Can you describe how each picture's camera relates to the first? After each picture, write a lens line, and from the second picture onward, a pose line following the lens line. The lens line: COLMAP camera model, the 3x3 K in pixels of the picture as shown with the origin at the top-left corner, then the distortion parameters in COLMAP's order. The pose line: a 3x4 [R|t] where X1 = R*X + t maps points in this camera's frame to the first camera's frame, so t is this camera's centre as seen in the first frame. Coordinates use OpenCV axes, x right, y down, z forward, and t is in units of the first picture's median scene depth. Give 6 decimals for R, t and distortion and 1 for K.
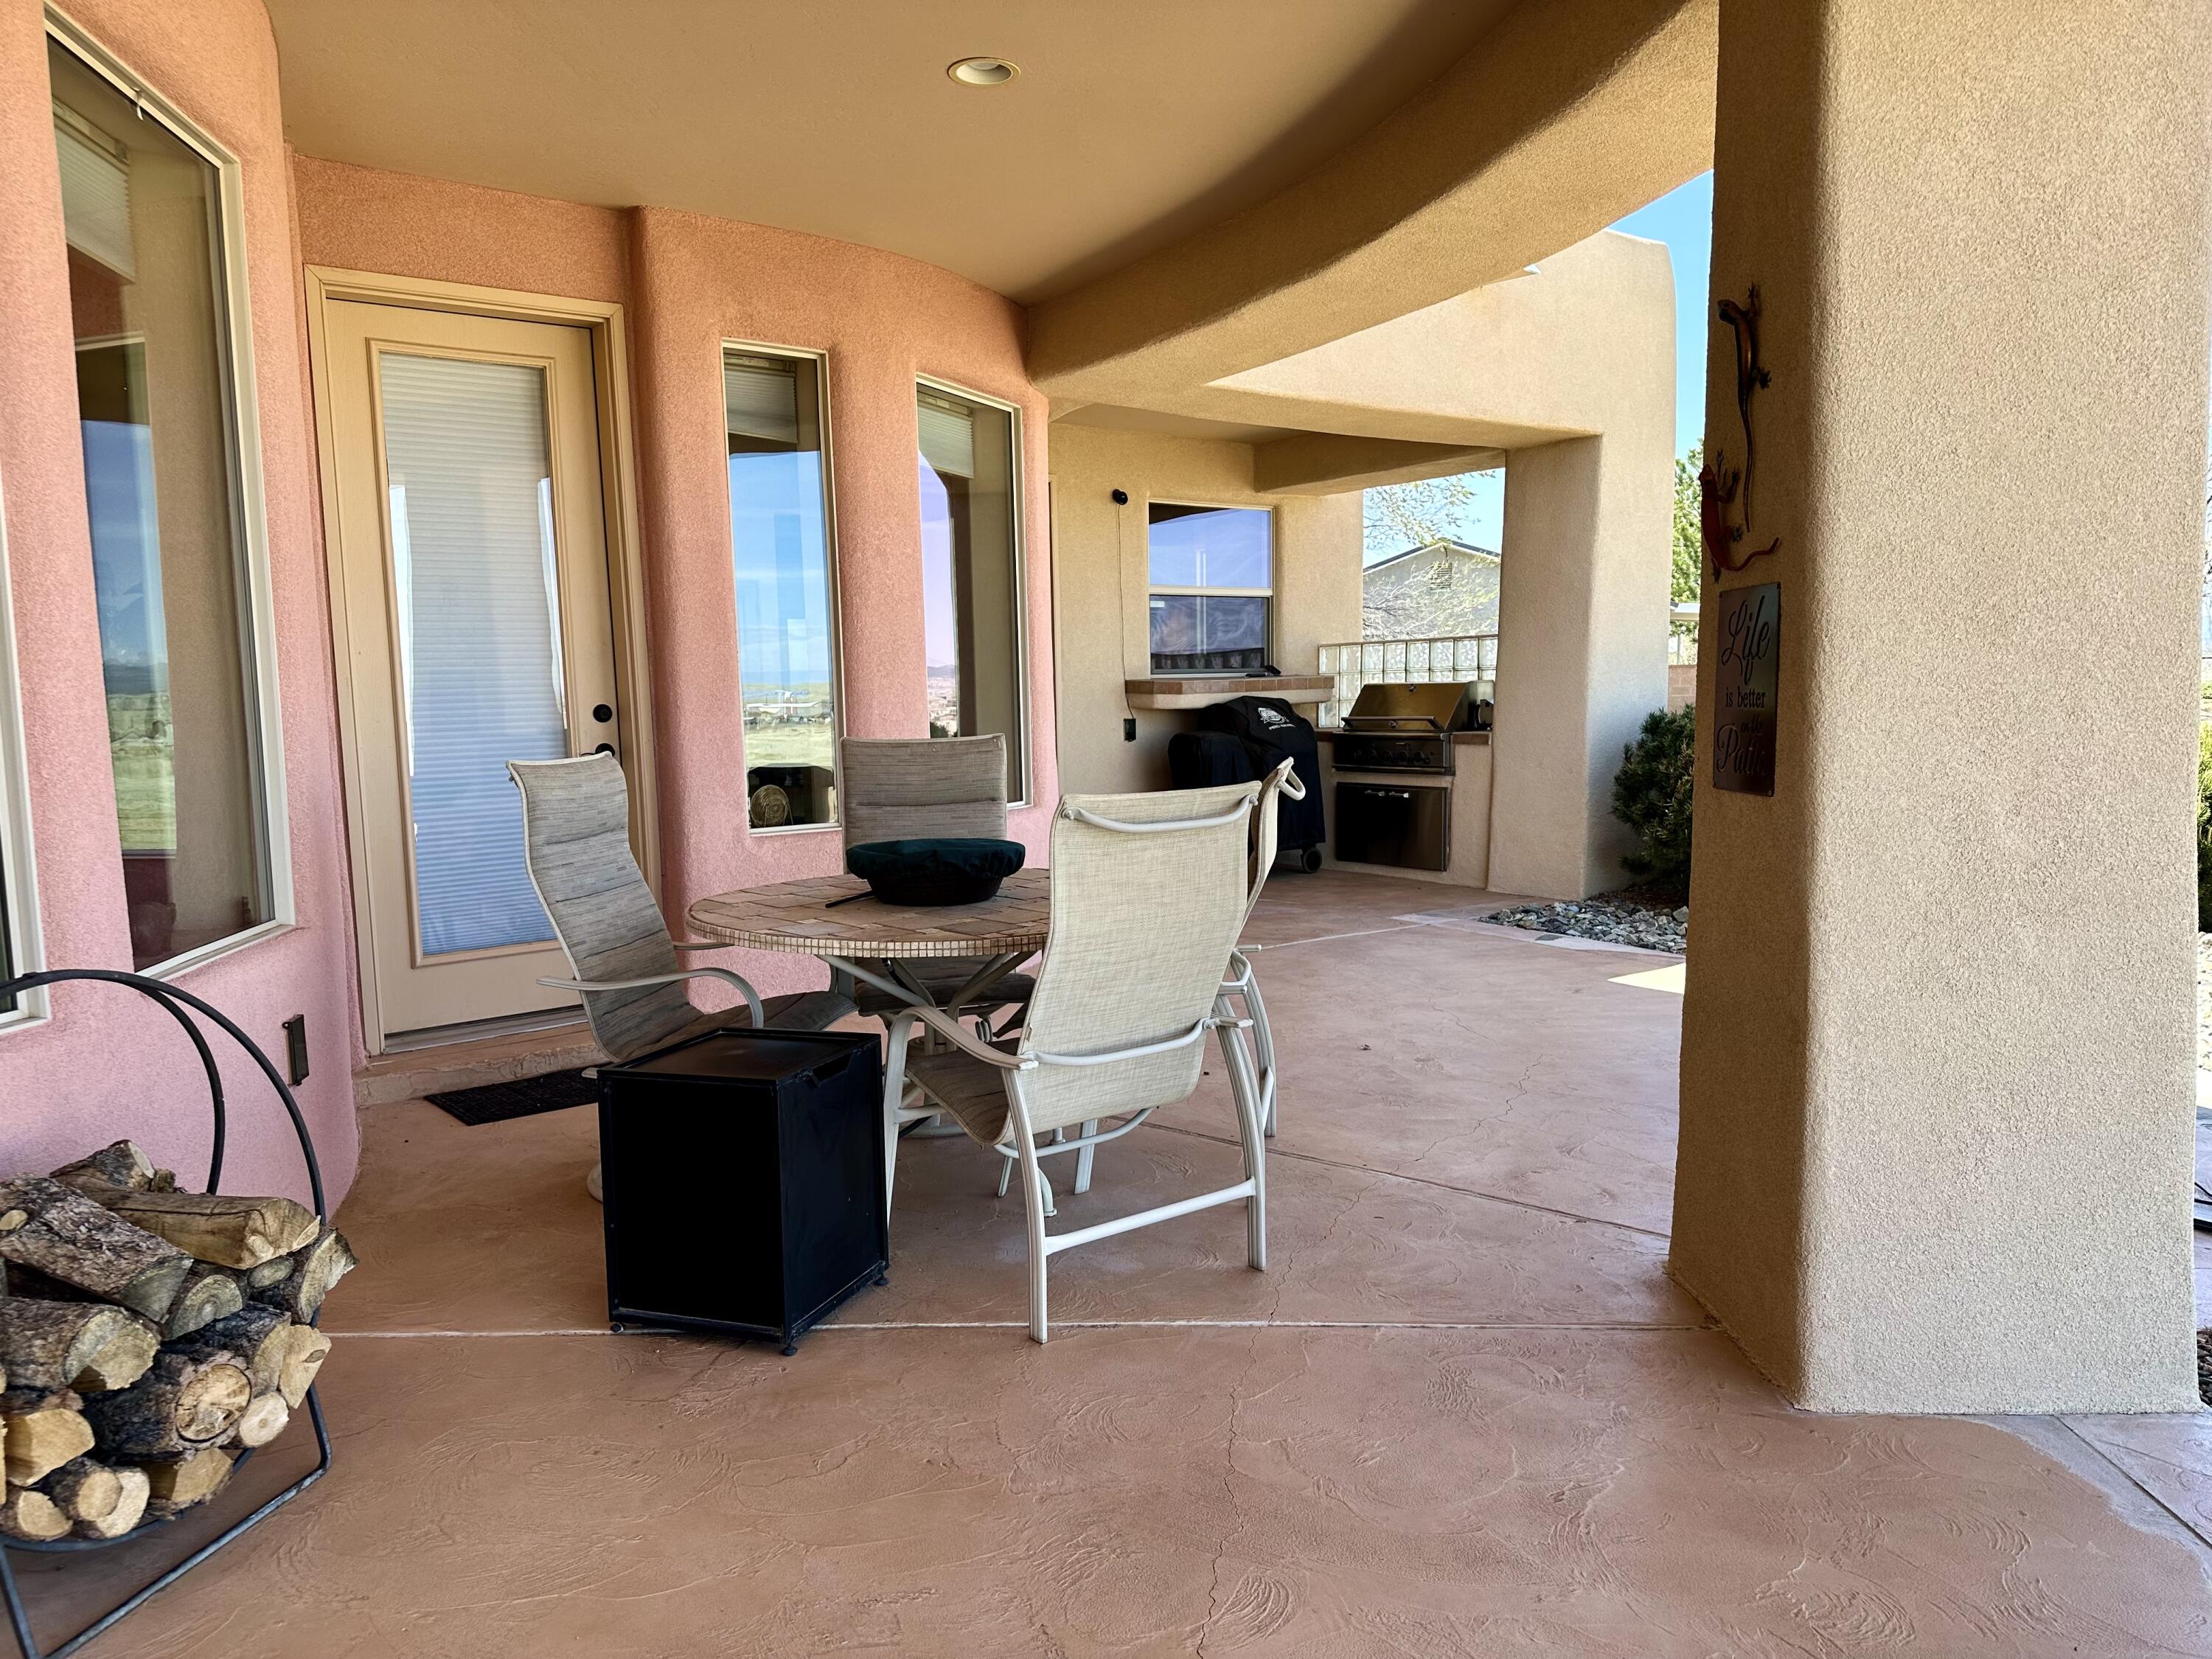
lens RADIAL K [[1609.1, 0, 1103.8], [0, 1609.1, 813.5], [0, 0, 1]] dist [0.089501, -0.122036]
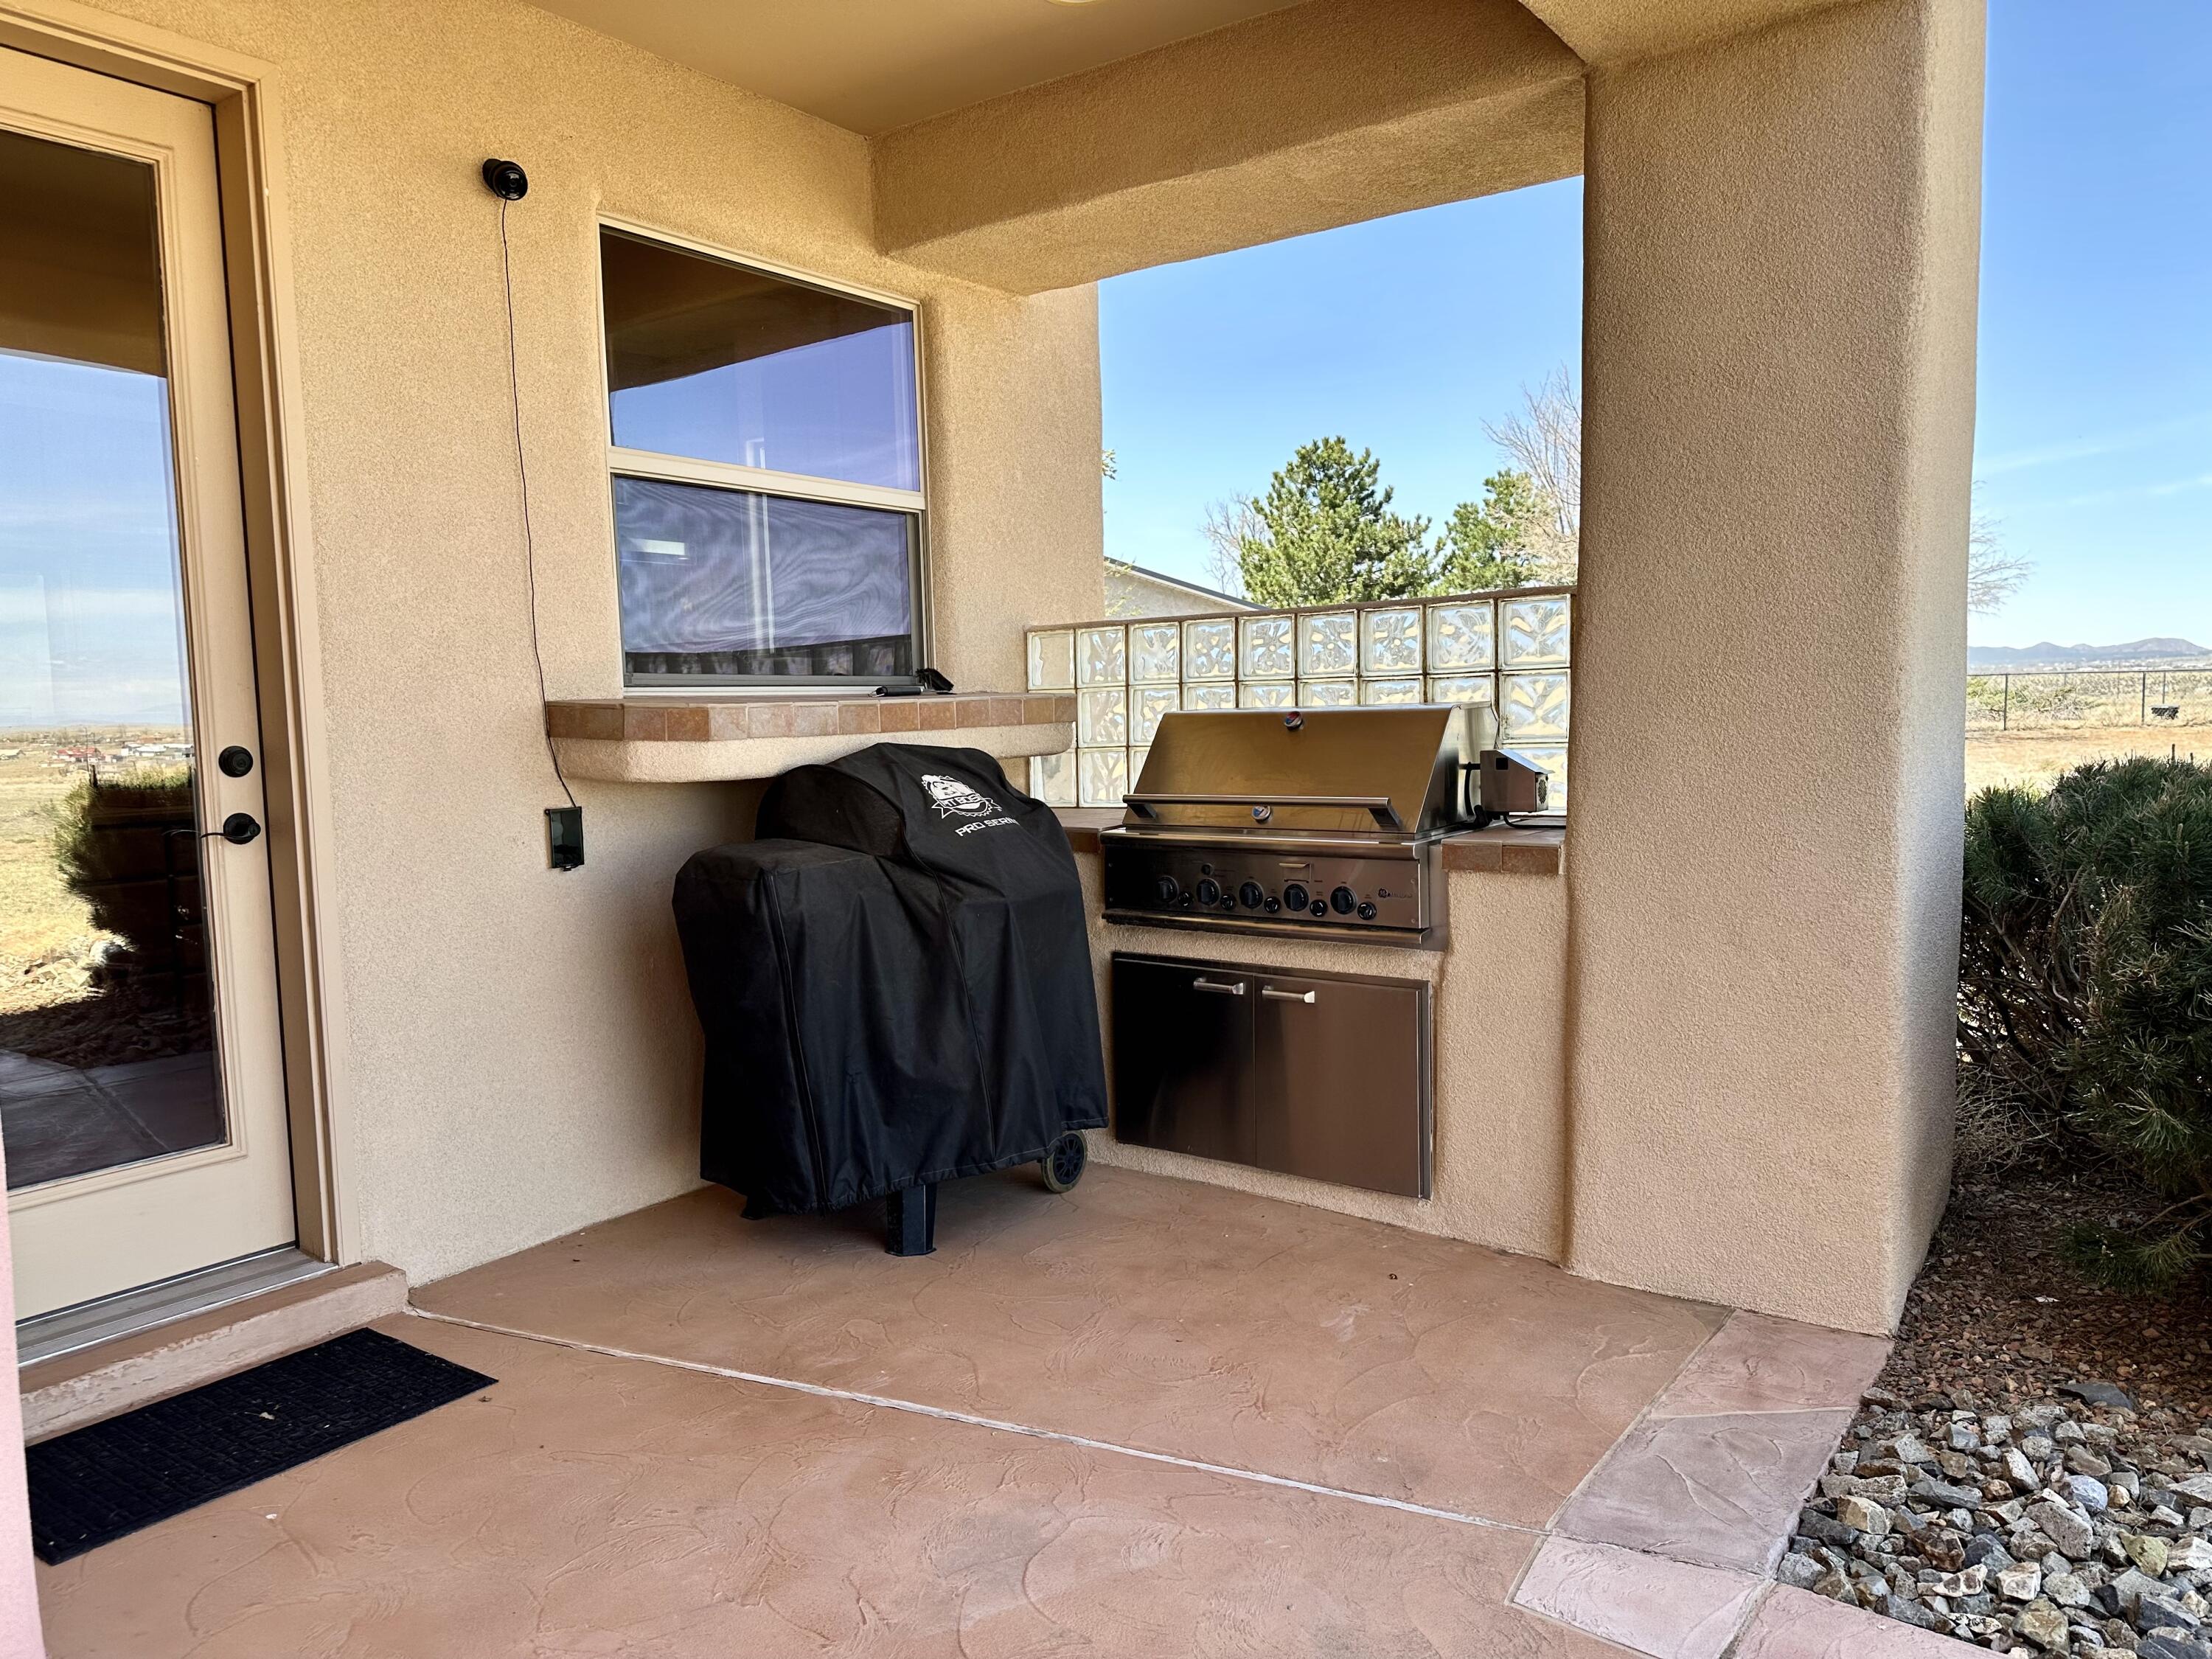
lens RADIAL K [[1558.5, 0, 1136.1], [0, 1558.5, 837.6], [0, 0, 1]] dist [0.093254, 0.001291]
pose [[0.957759, -0.024820, 0.286499, 0.037639], [0.024432, 0.999689, 0.004930, -0.050701], [-0.286532, 0.002278, 0.958068, 0.622027]]
